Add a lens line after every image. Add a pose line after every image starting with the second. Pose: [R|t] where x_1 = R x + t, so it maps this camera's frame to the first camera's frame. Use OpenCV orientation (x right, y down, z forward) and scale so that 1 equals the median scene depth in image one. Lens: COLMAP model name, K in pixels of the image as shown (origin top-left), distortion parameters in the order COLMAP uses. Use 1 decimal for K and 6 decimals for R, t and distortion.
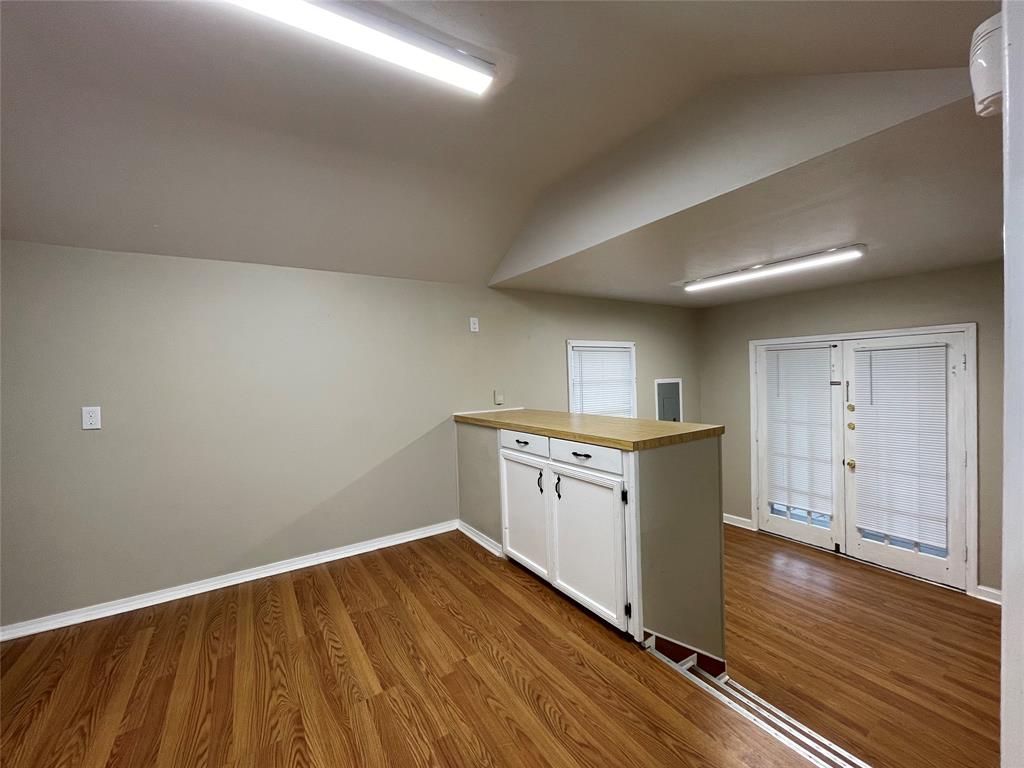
lens RADIAL K [[412.4, 0, 512.5], [0, 412.4, 383.1], [0, 0, 1]] dist [-0.000163, -0.000025]
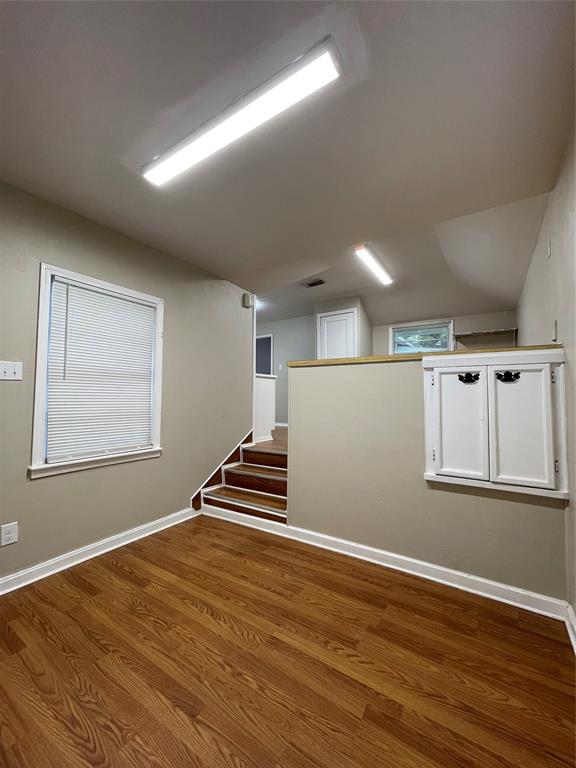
lens RADIAL K [[309.3, 0, 285.9], [0, 309.3, 383.5], [0, 0, 1]] dist [-0.000163, -0.000025]
pose [[-0.912317, 0.010828, -0.409341, 0.862309], [0.016469, 0.999812, -0.010259, 0.172162], [0.409153, -0.016101, -0.912324, 1.799688]]
